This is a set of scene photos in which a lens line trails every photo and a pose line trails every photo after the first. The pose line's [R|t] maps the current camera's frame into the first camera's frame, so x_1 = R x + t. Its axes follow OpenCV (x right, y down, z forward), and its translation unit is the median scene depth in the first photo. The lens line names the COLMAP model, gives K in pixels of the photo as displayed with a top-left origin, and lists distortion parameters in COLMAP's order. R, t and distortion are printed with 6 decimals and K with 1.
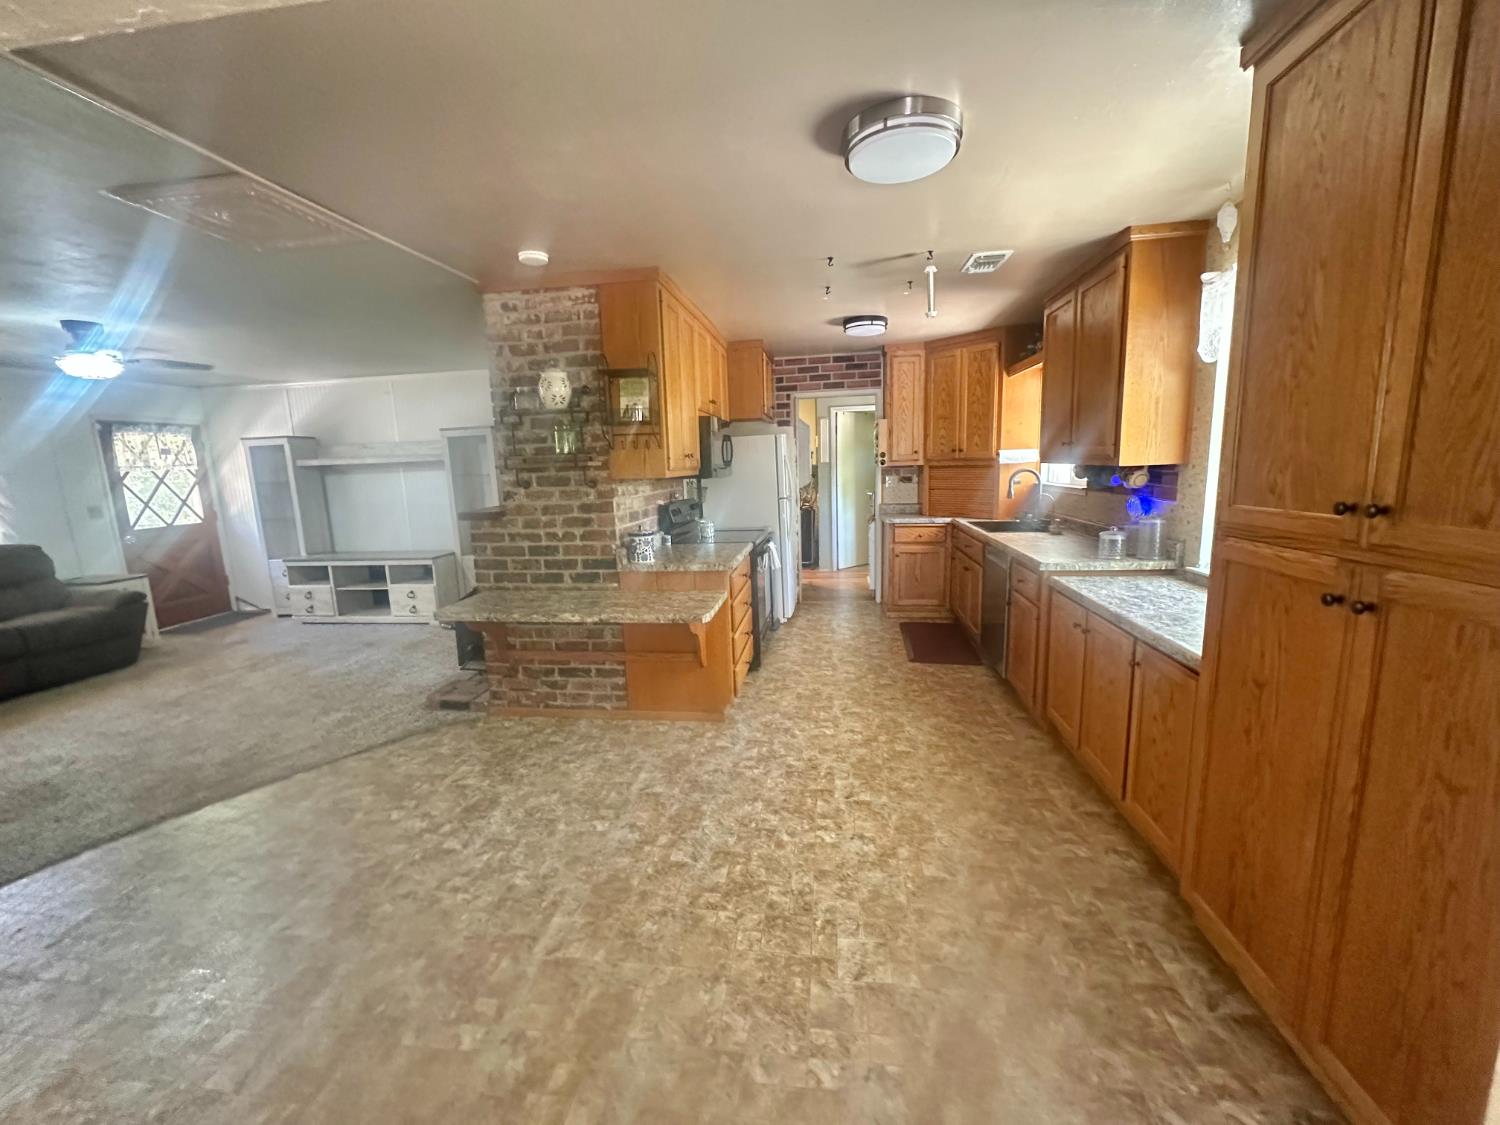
lens RADIAL K [[604.5, 0, 750.0], [0, 604.5, 562.5], [0, 0, 1]] dist [0.001737, 0.000286]
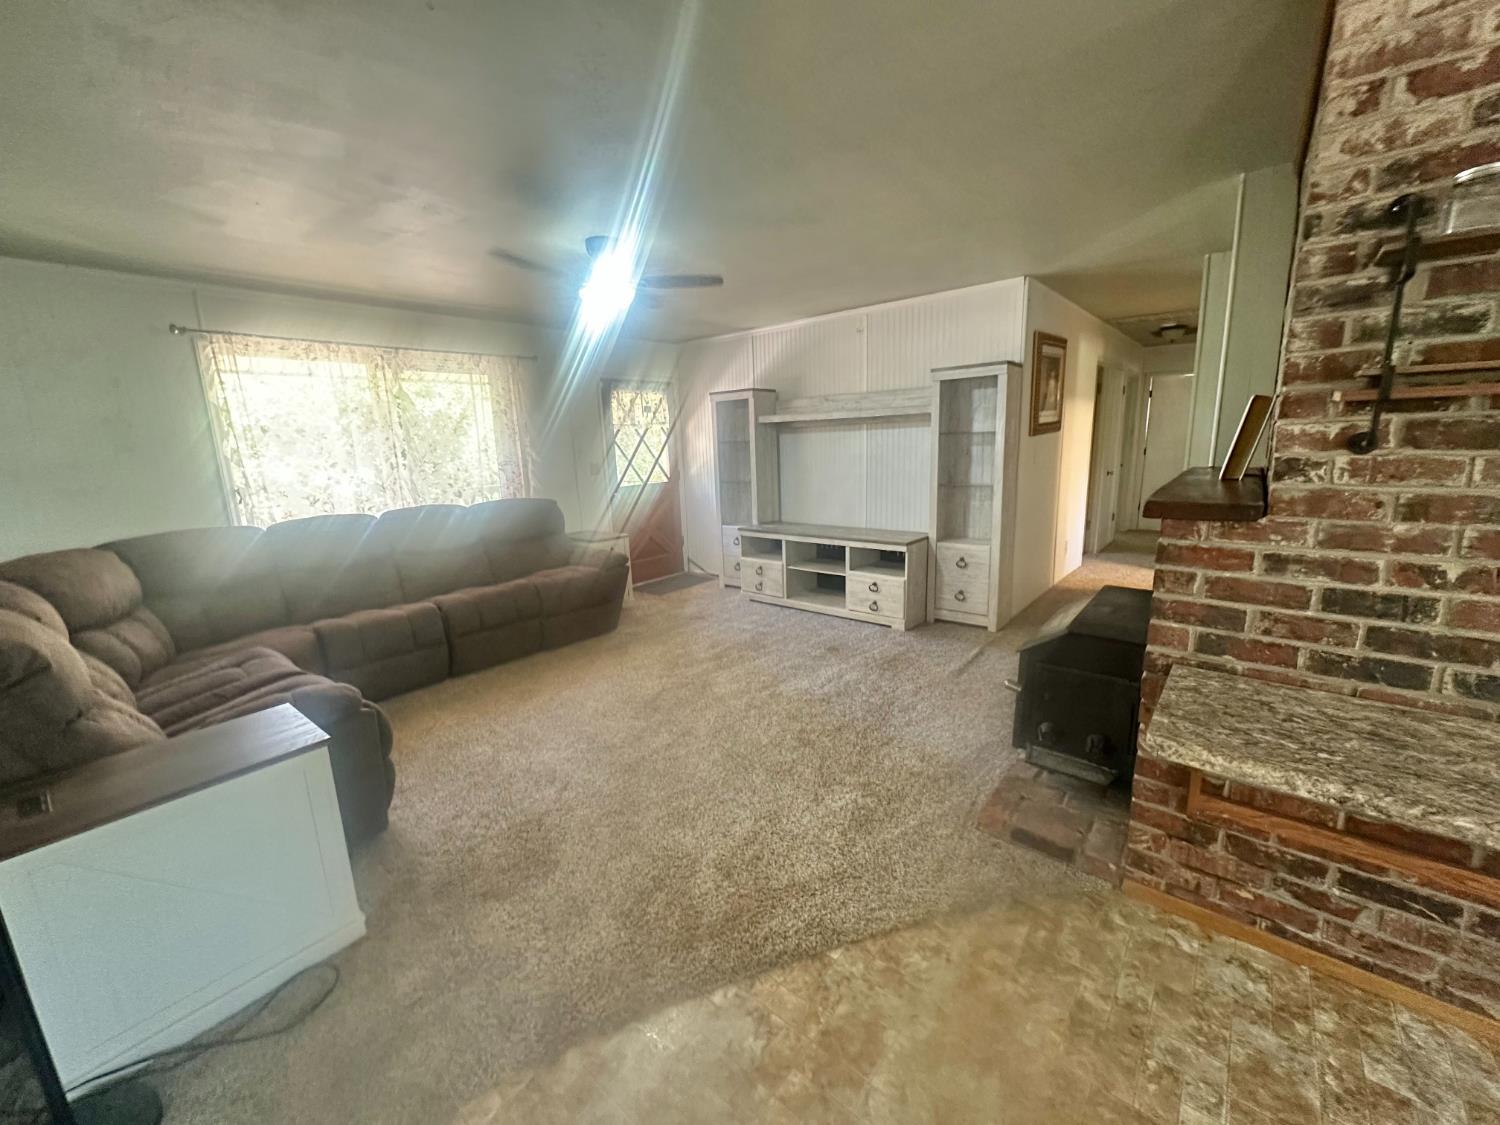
lens RADIAL K [[604.5, 0, 750.0], [0, 604.5, 562.5], [0, 0, 1]] dist [0.001737, 0.000286]
pose [[0.845251, 0.111485, -0.522610, -0.420972], [-0.081561, 0.993451, 0.080013, -0.040209], [0.528108, -0.025006, 0.848809, 0.366299]]
